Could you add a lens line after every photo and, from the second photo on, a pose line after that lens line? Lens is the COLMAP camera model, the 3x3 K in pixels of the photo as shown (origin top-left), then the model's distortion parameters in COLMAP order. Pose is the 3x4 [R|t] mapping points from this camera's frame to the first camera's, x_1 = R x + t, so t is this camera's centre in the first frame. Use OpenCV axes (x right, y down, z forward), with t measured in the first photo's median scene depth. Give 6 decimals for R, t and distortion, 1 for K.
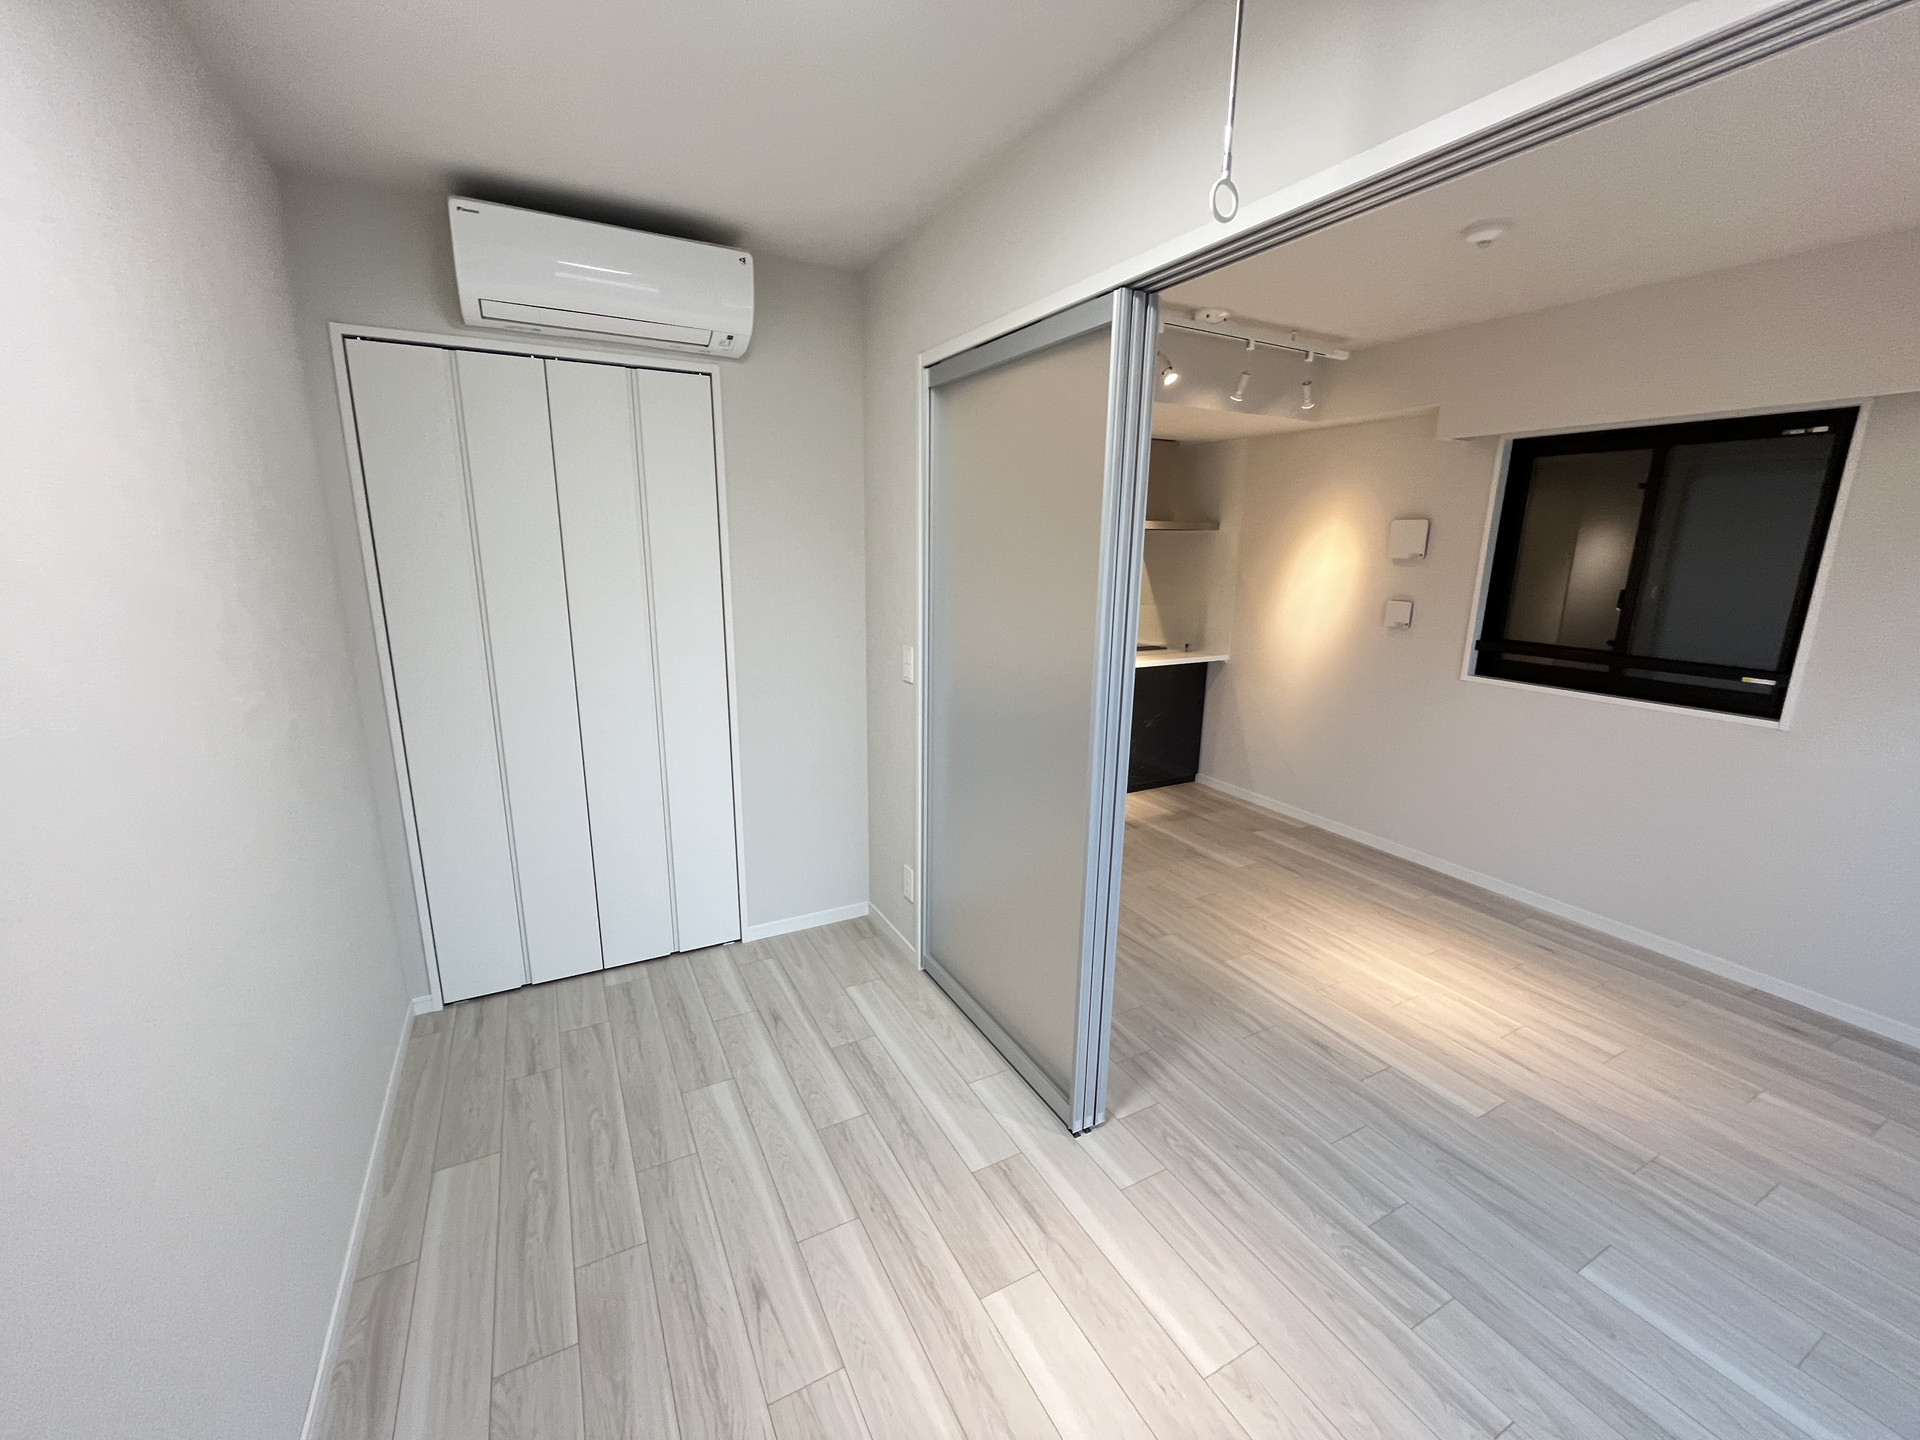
lens RADIAL K [[786.1, 0, 967.8], [0, 786.1, 720.4], [0, 0, 1]] dist [-0.003332, 0.000705]
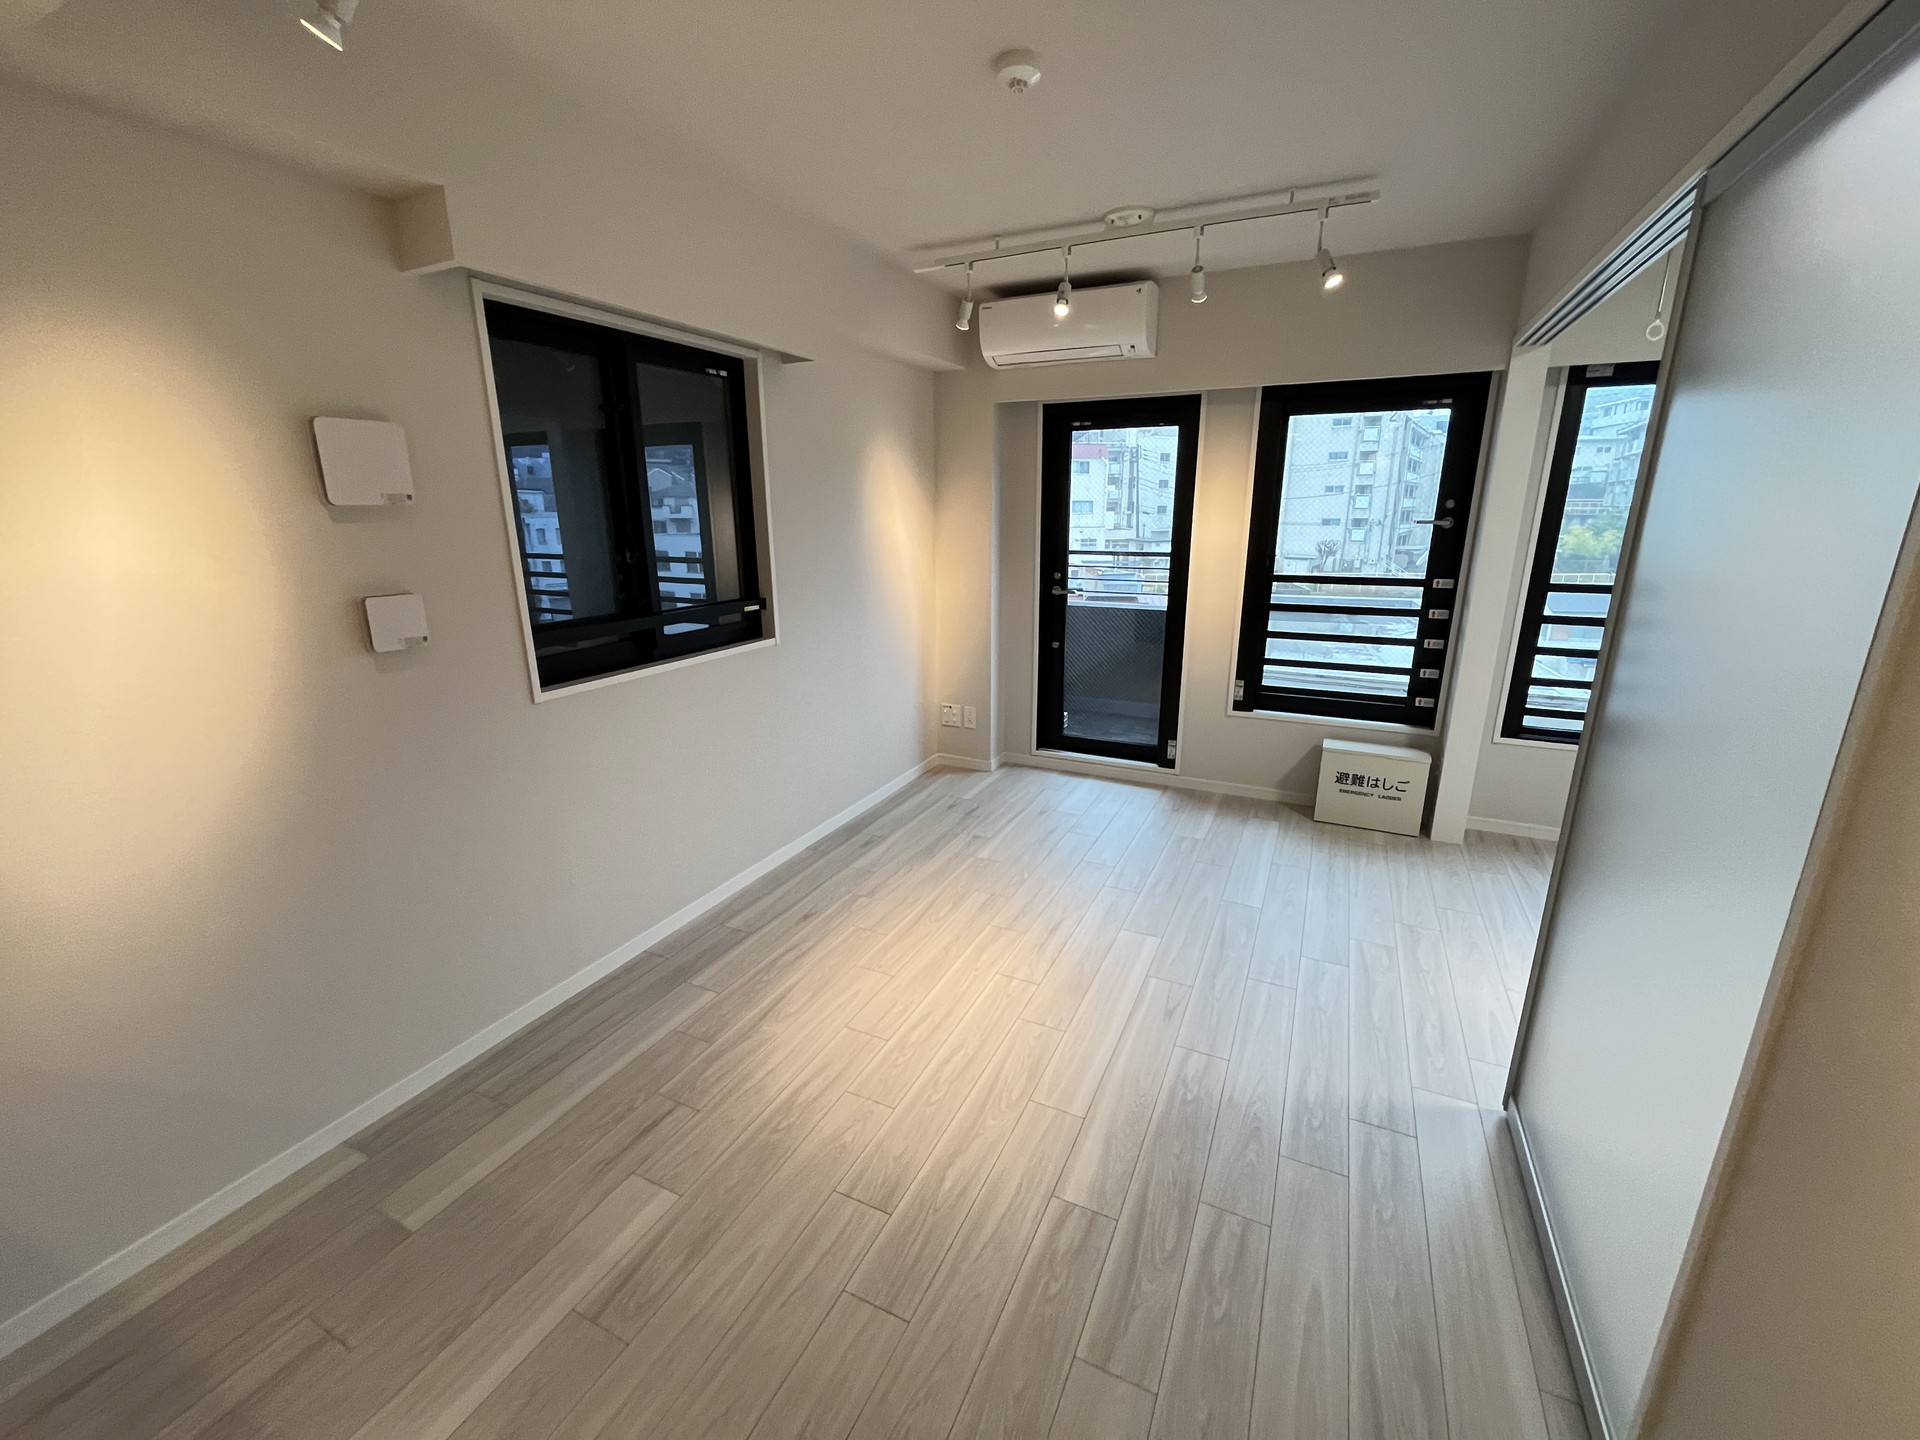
lens RADIAL K [[786.1, 0, 956.8], [0, 786.1, 719.1], [0, 0, 1]] dist [-0.003332, 0.000705]
pose [[-0.582875, -0.219870, 0.782249, -0.064943], [0.179118, 0.904247, 0.387626, -0.326361], [-0.792574, 0.366052, -0.487680, 1.570050]]
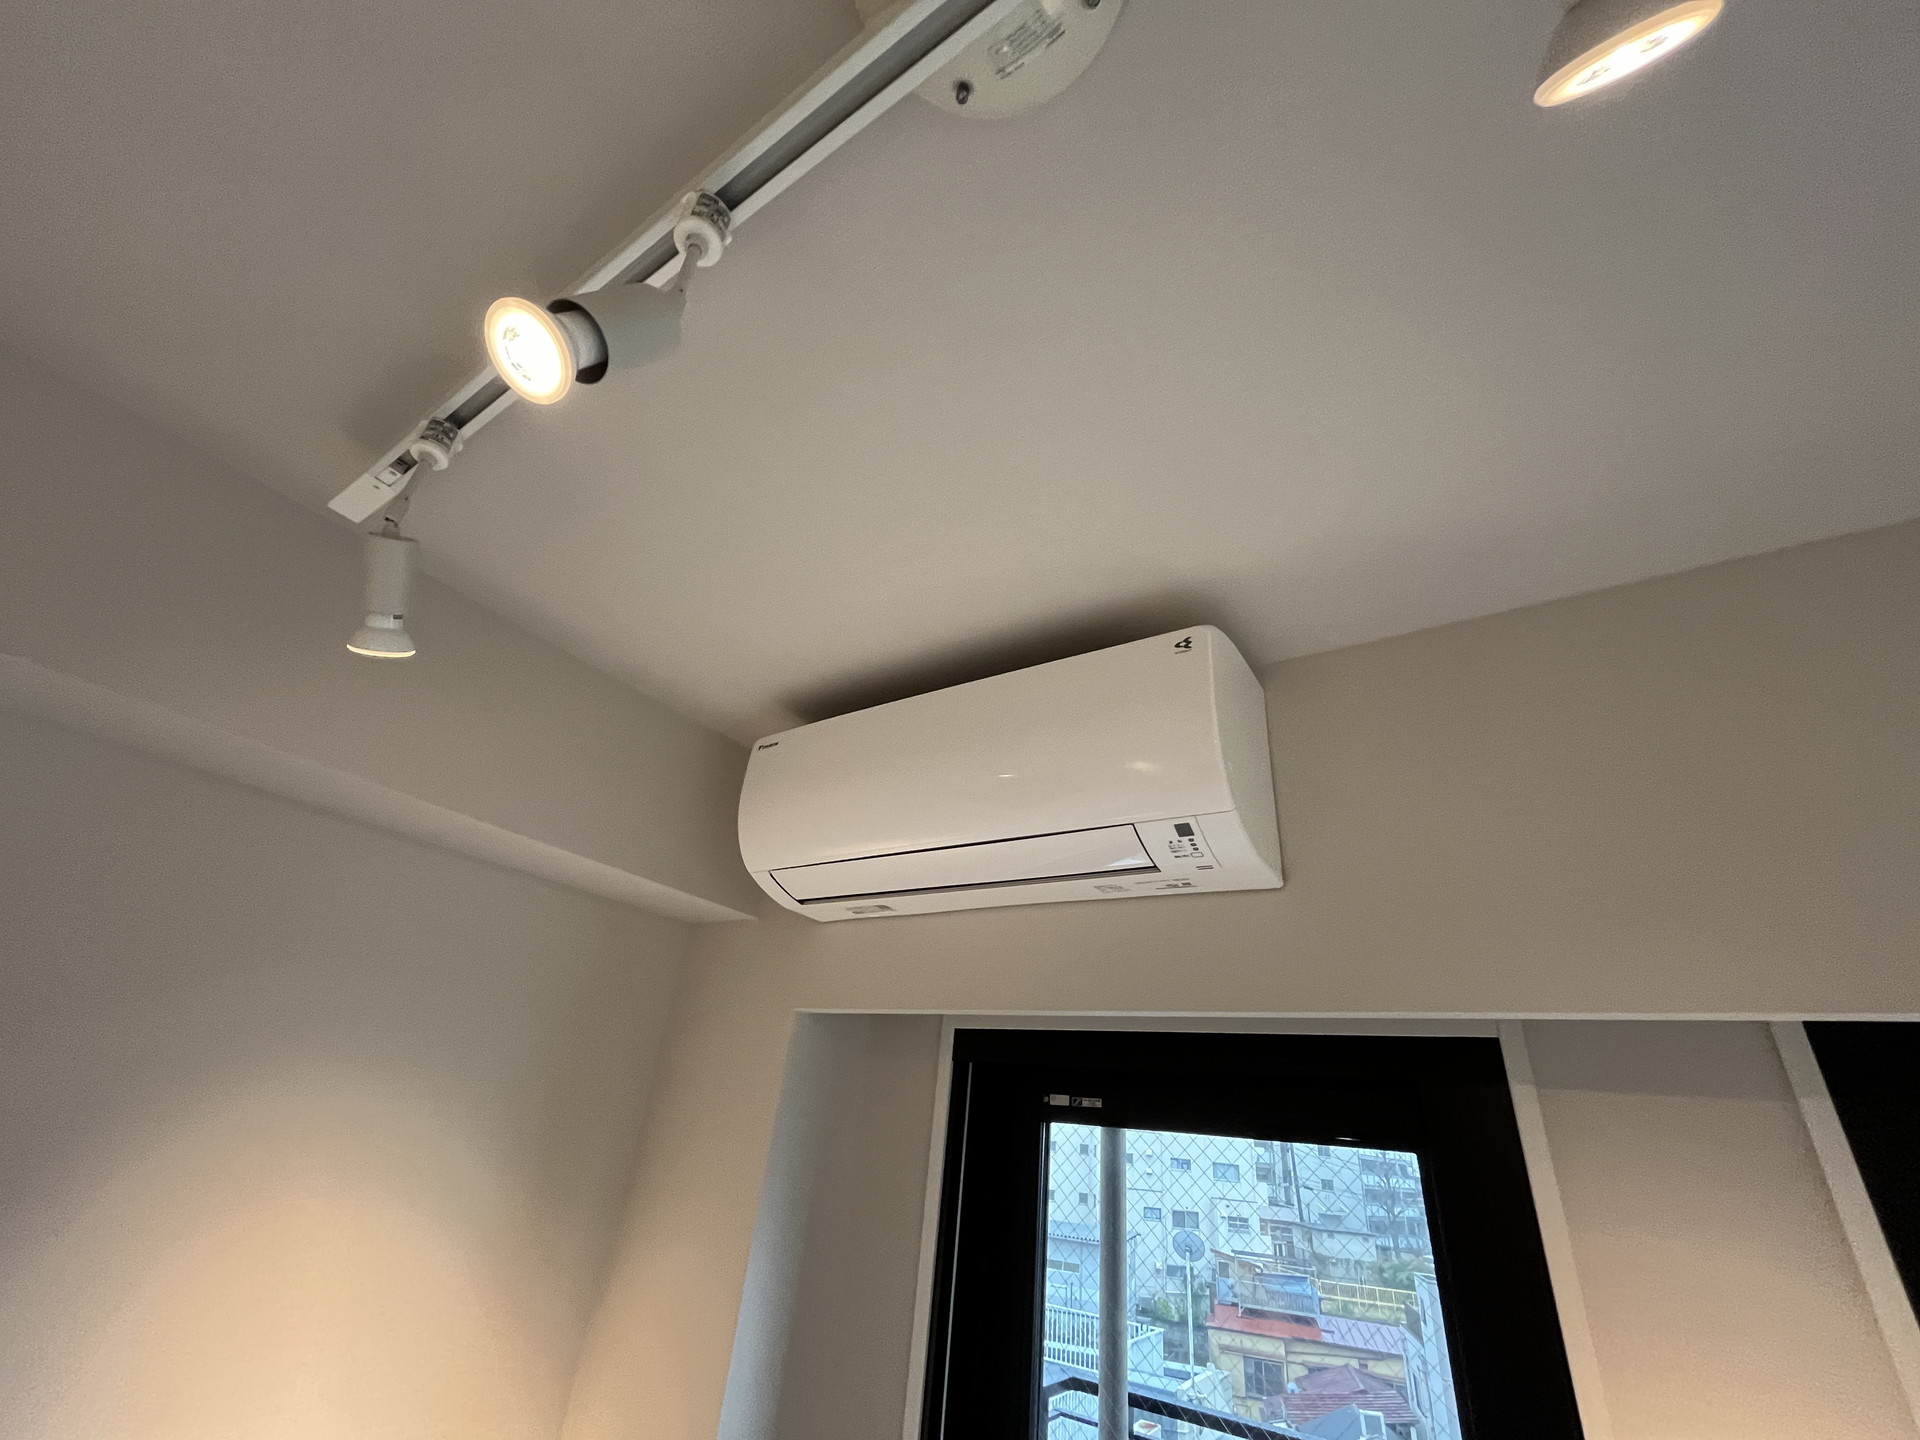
lens RADIAL K [[786.1, 0, 967.4], [0, 786.1, 707.6], [0, 0, 1]] dist [-0.003332, 0.000705]
pose [[-0.471123, 0.376382, 0.797734, 0.749257], [0.102114, 0.921583, -0.374509, -0.252040], [-0.876137, -0.094980, -0.472613, 0.638275]]
